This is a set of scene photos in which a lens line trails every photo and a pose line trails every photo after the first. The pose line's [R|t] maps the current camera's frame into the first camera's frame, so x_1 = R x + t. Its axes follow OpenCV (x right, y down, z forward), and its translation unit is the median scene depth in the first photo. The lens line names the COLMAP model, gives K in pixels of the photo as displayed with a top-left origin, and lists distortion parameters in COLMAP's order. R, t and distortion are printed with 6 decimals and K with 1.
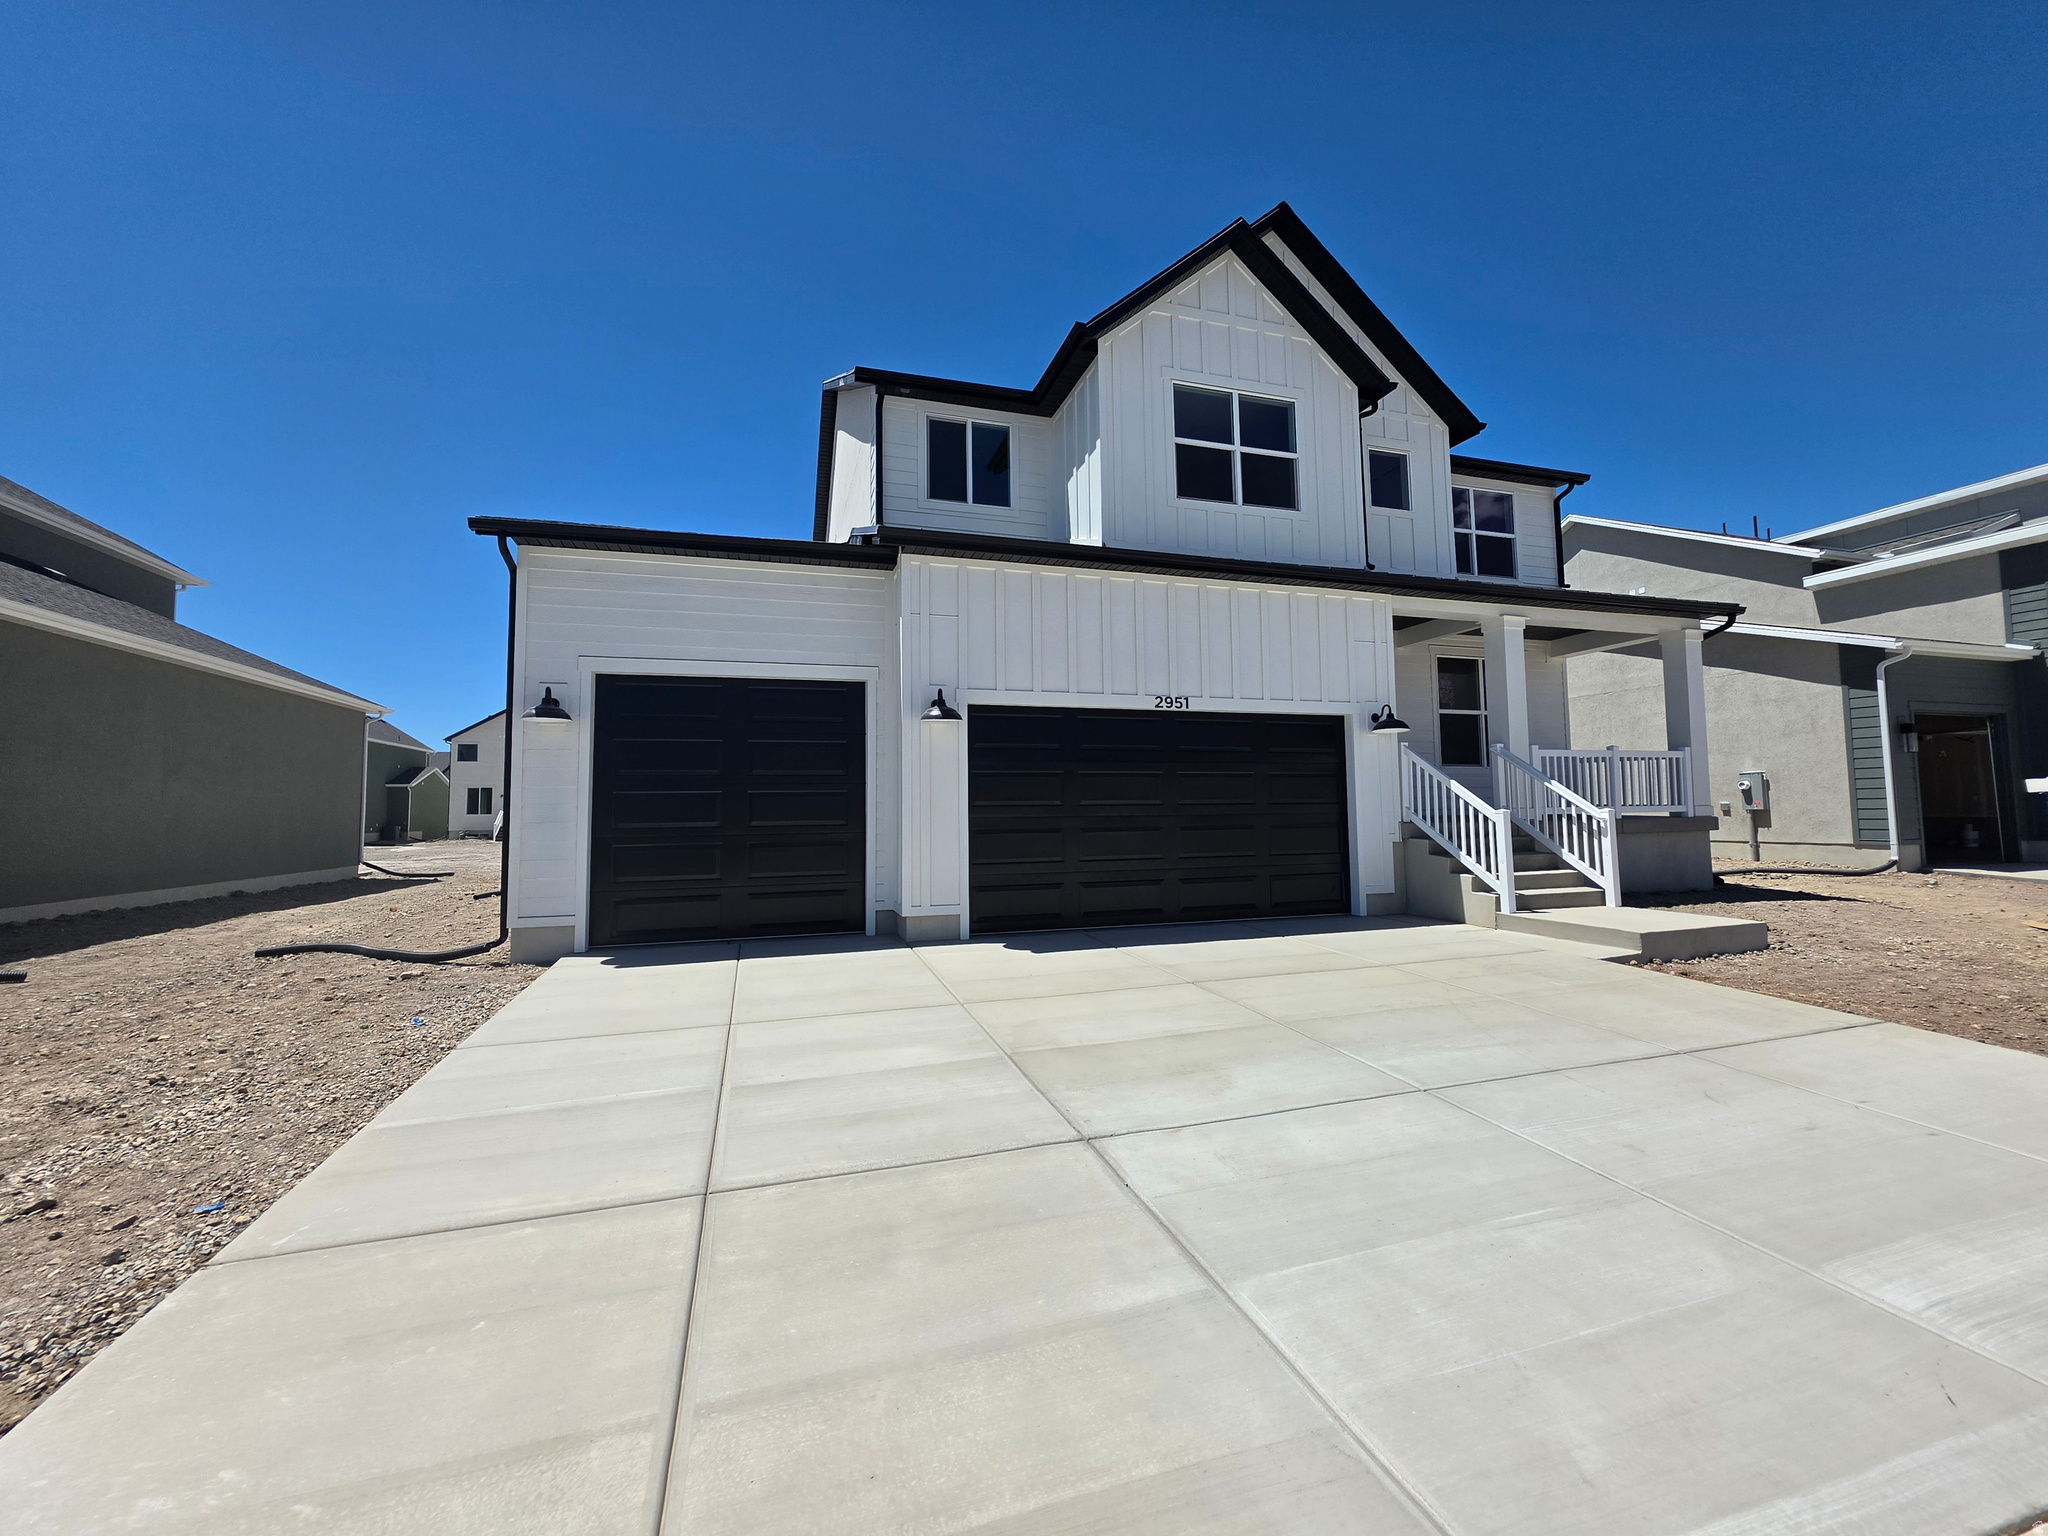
lens RADIAL K [[818.2, 0, 1022.6], [0, 818.2, 760.9], [0, 0, 1]] dist [-0.003122, -0.000330]
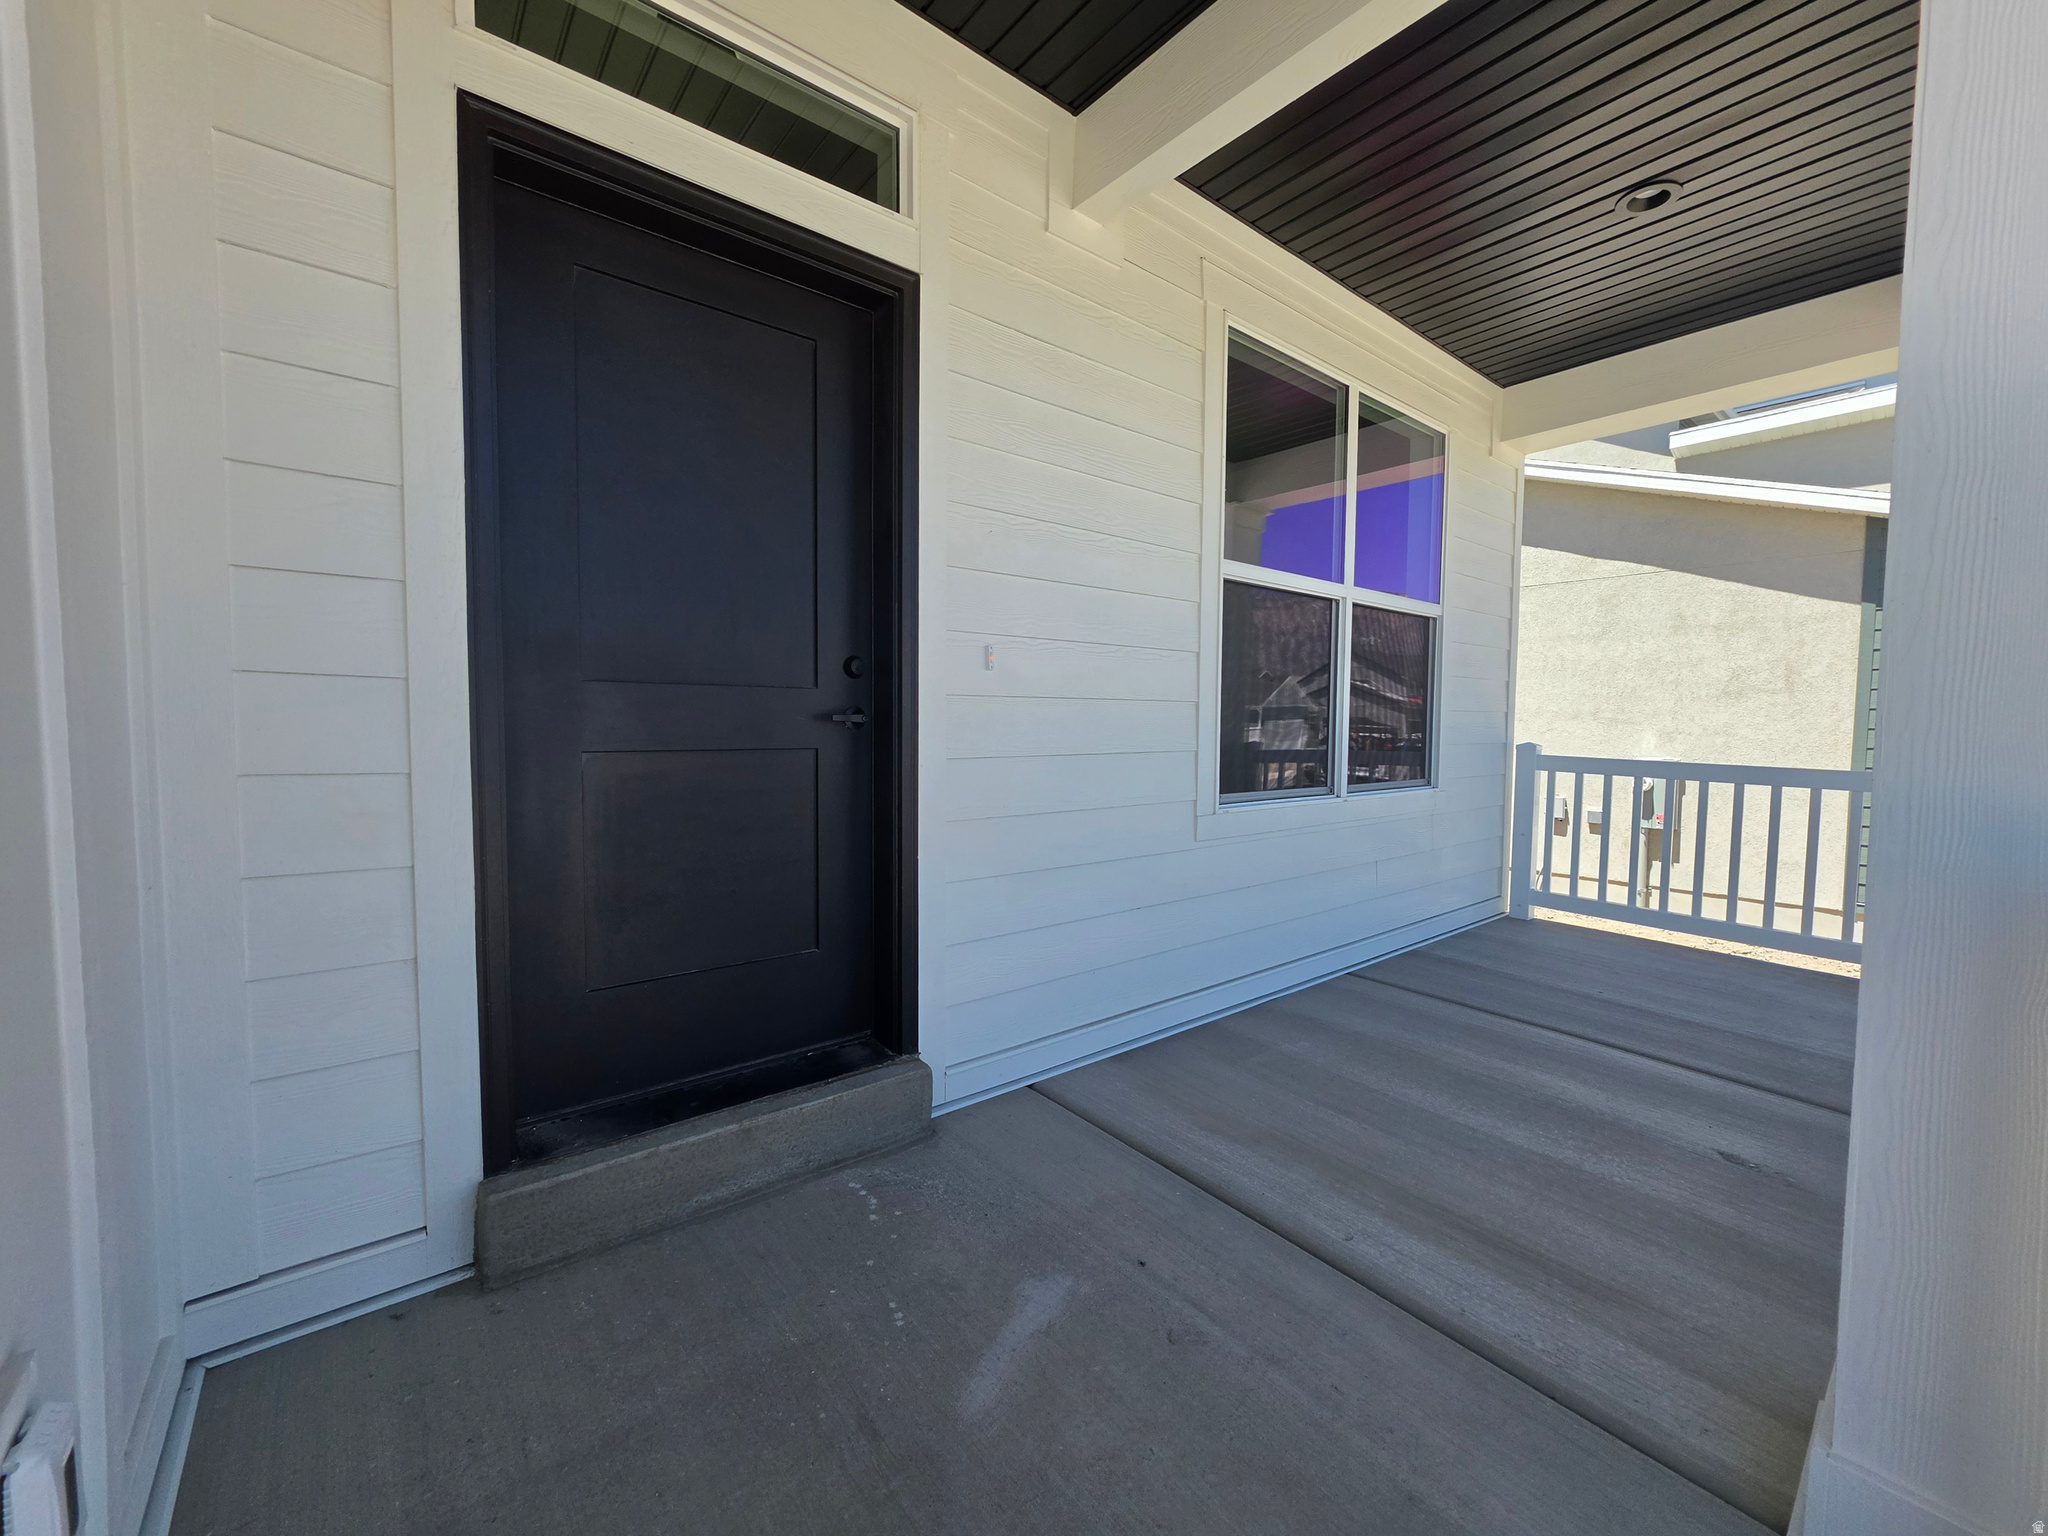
lens RADIAL K [[818.2, 0, 1025.5], [0, 818.2, 765.8], [0, 0, 1]] dist [-0.003122, -0.000330]
pose [[0.933085, 0.001926, 0.359652, 0.464181], [-0.044603, 0.992886, 0.110403, -0.034325], [-0.356880, -0.119057, 0.926532, 0.975915]]
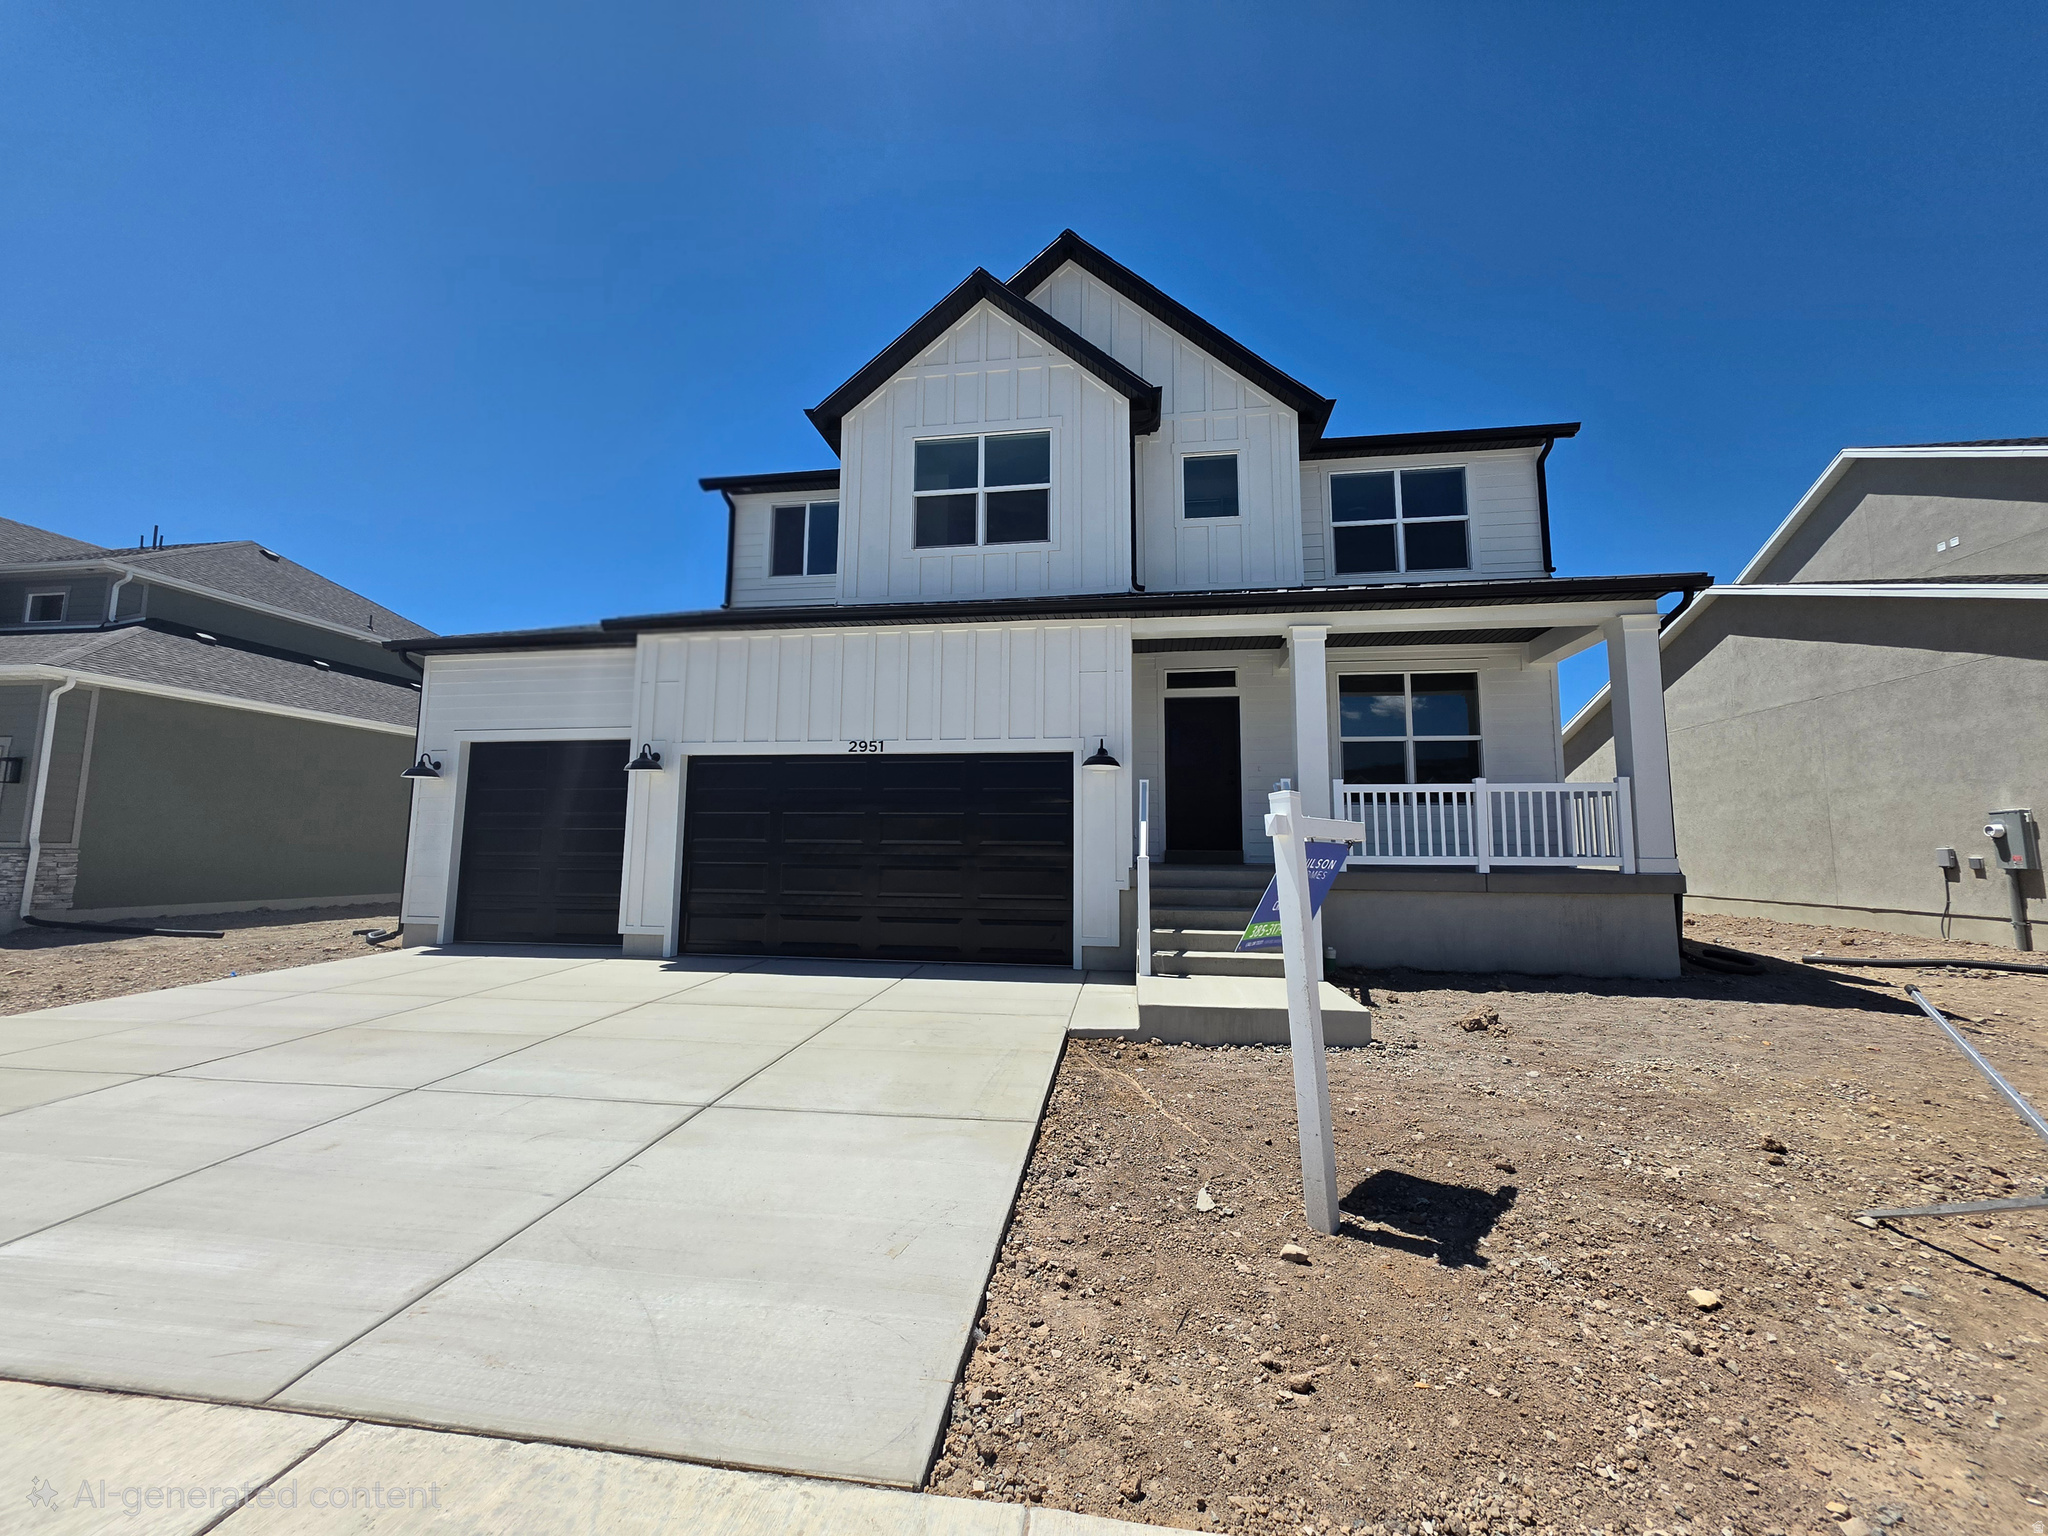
lens RADIAL K [[818.2, 0, 1017.6], [0, 818.2, 762.1], [0, 0, 1]] dist [-0.003122, -0.000330]
pose [[0.901276, -0.028722, -0.432292, 0.706898], [0.008171, 0.998749, -0.049323, 0.001643], [0.433168, 0.040921, 0.900384, 0.124168]]
